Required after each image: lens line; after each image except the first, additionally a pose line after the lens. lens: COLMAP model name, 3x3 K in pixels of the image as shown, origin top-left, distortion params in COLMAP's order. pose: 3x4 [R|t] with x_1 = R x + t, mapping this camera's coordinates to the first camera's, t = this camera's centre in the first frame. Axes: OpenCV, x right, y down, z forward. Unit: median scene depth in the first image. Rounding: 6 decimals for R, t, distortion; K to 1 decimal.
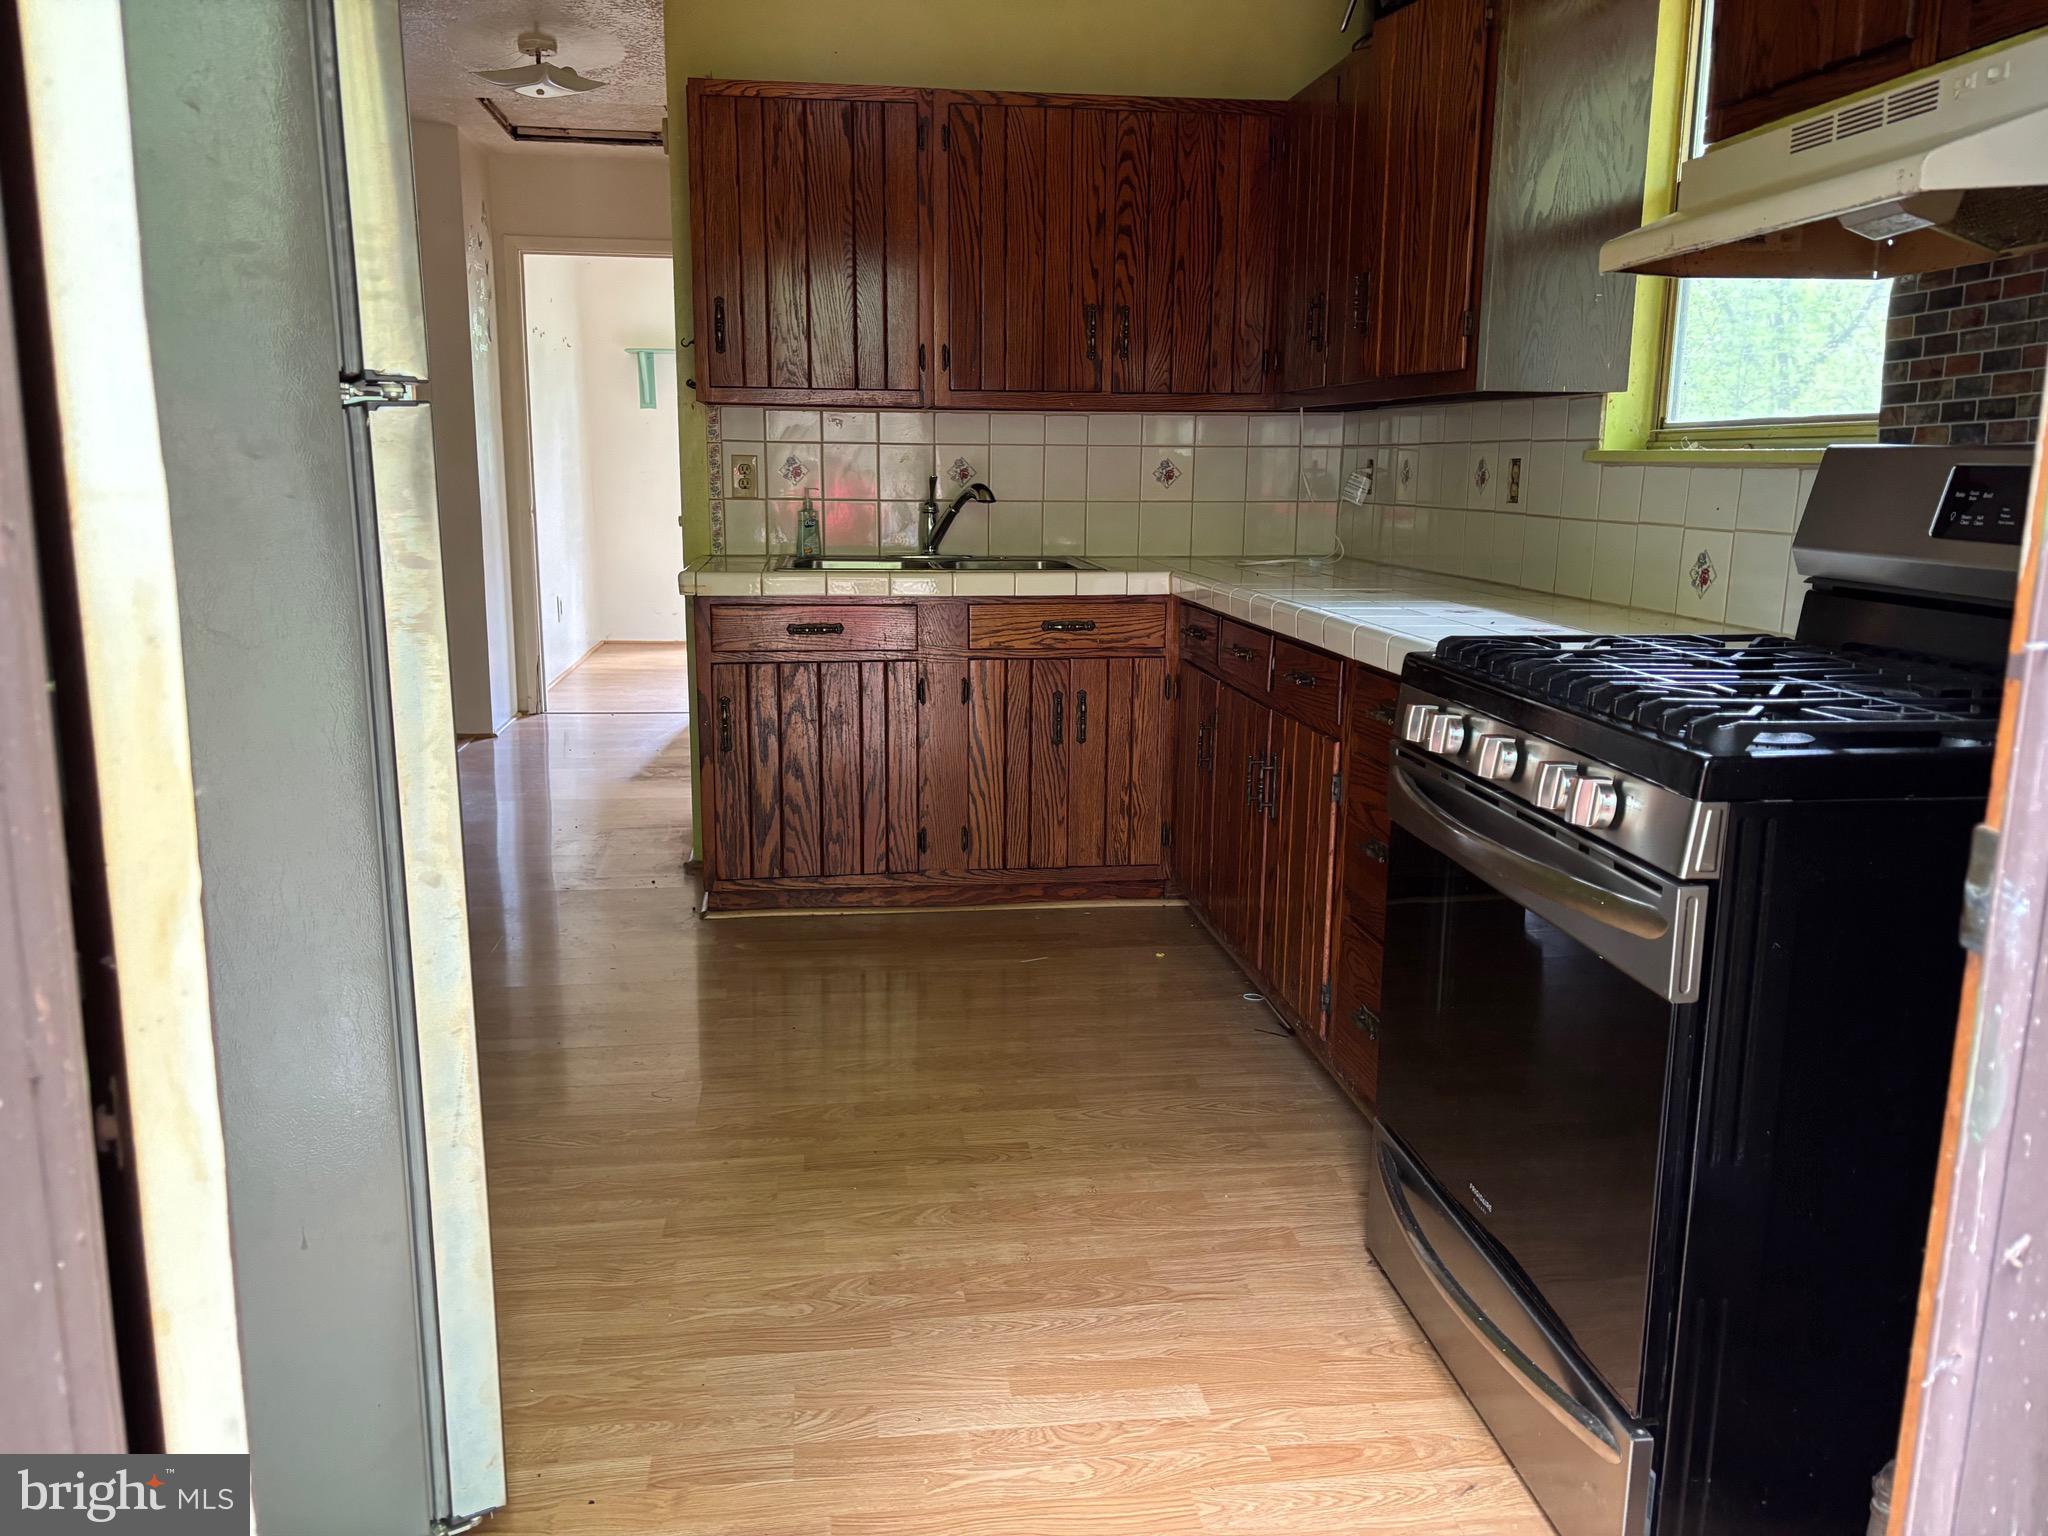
lens RADIAL K [[1562.2, 0, 1025.6], [0, 1562.2, 764.4], [0, 0, 1]] dist [0.001104, -0.000498]
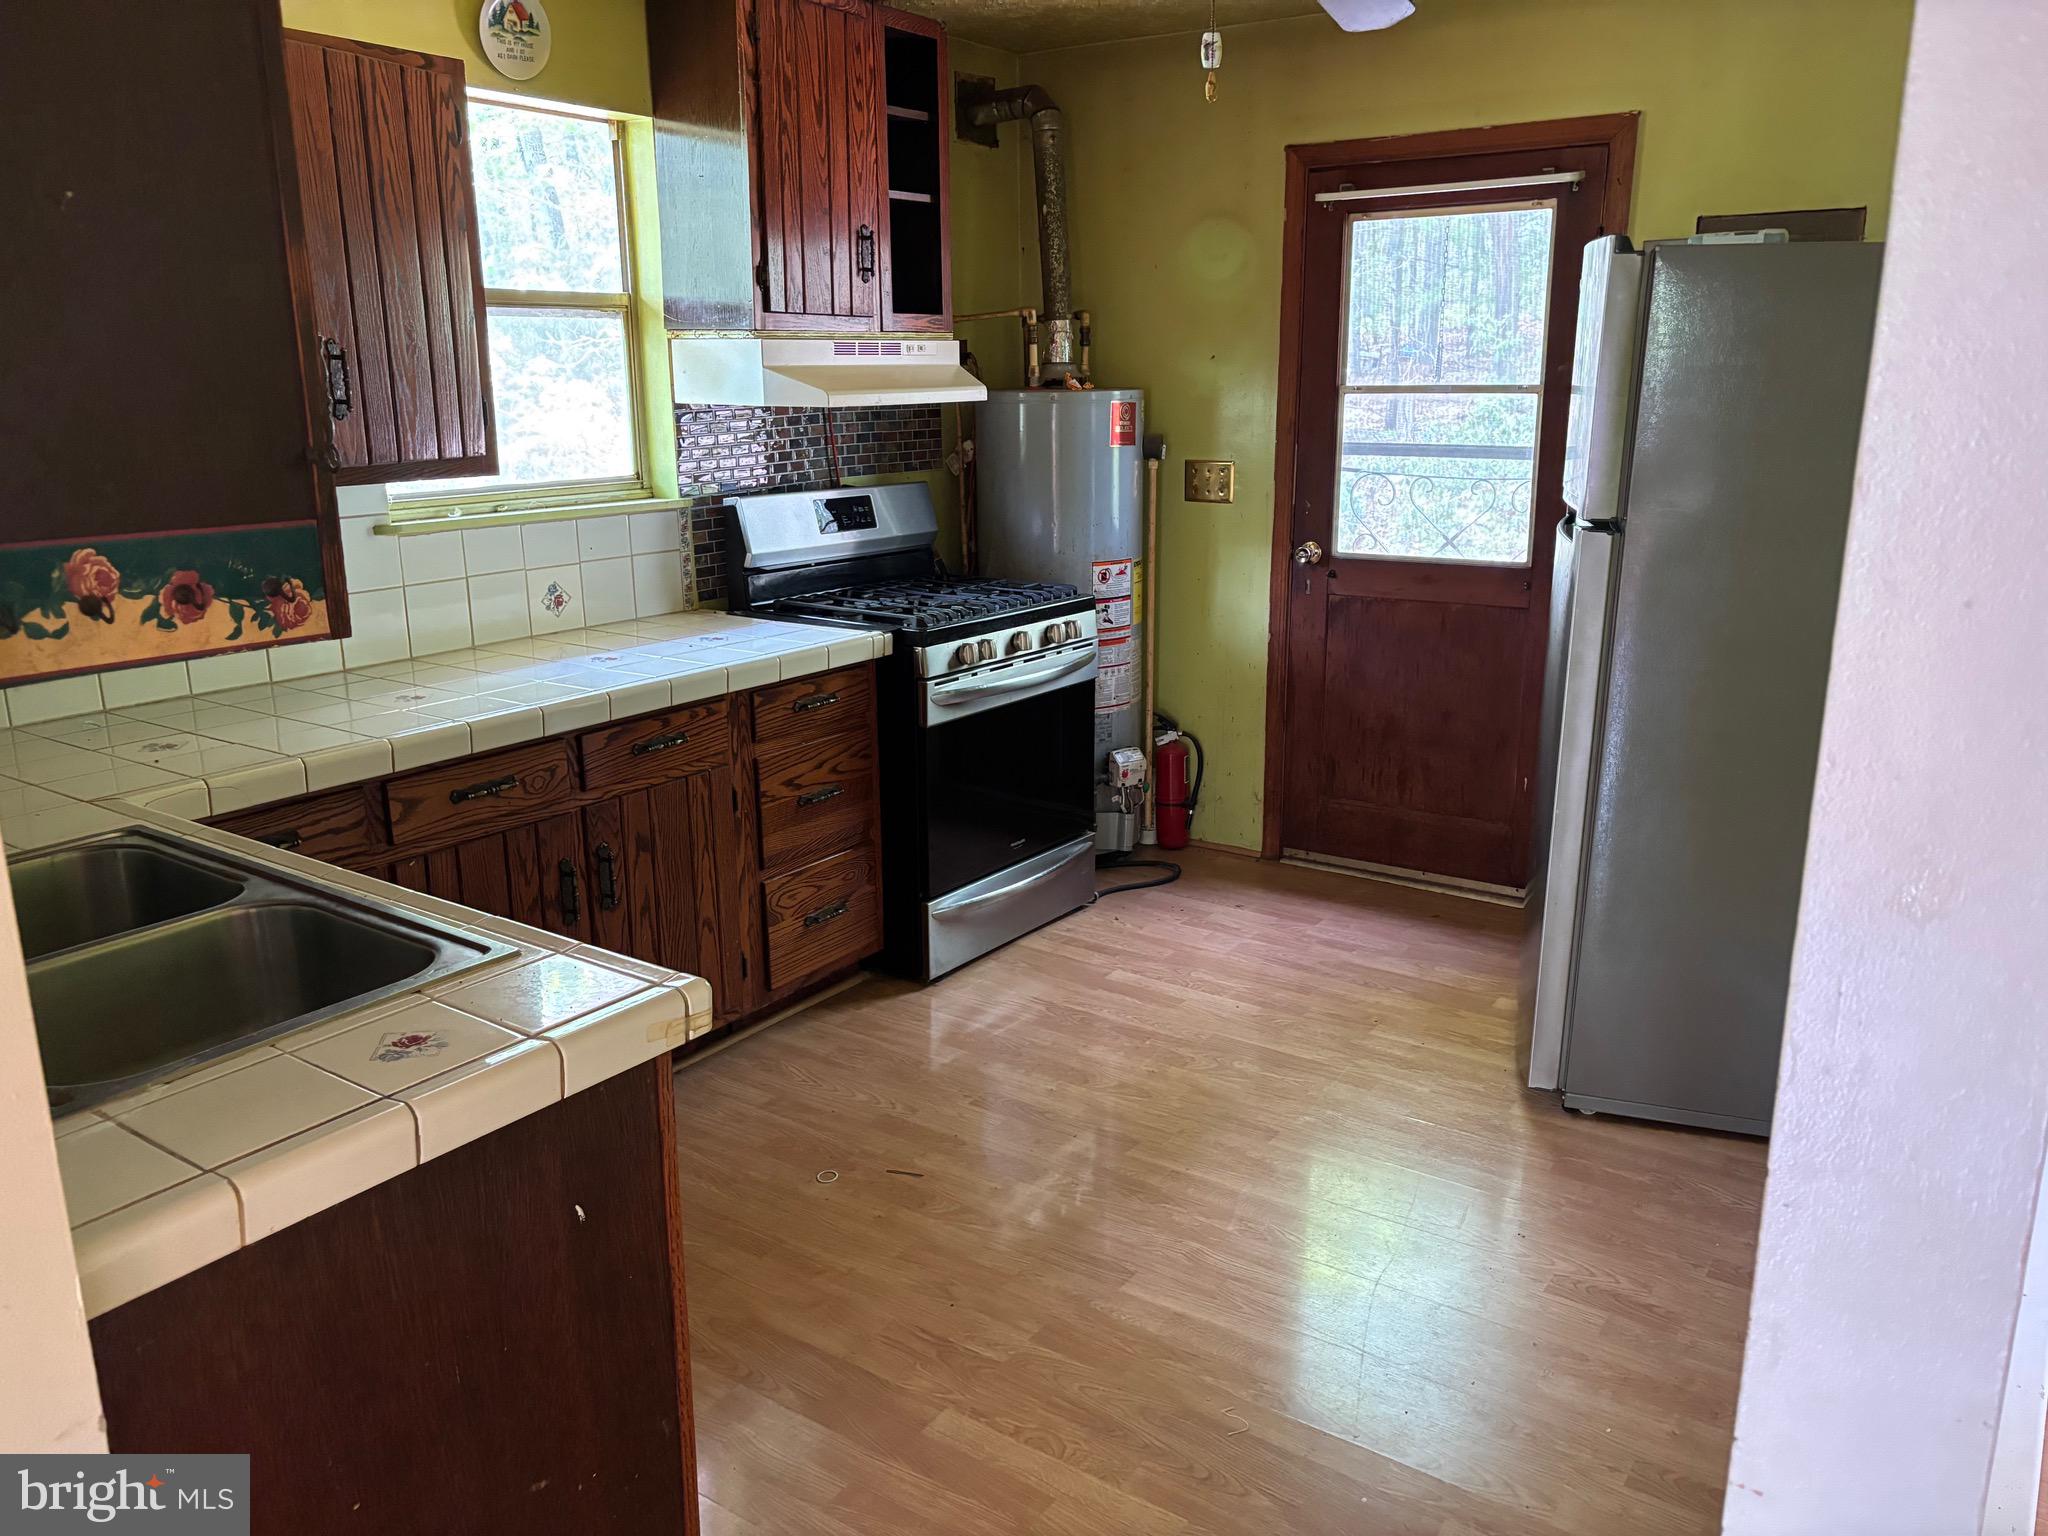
lens RADIAL K [[1562.2, 0, 1024.0], [0, 1562.2, 768.7], [0, 0, 1]] dist [0.001104, -0.000498]
pose [[-0.741011, -0.175717, 0.648095, -0.781519], [0.140794, 0.903043, 0.405820, -0.485451], [-0.656567, 0.391965, -0.644425, 1.672423]]
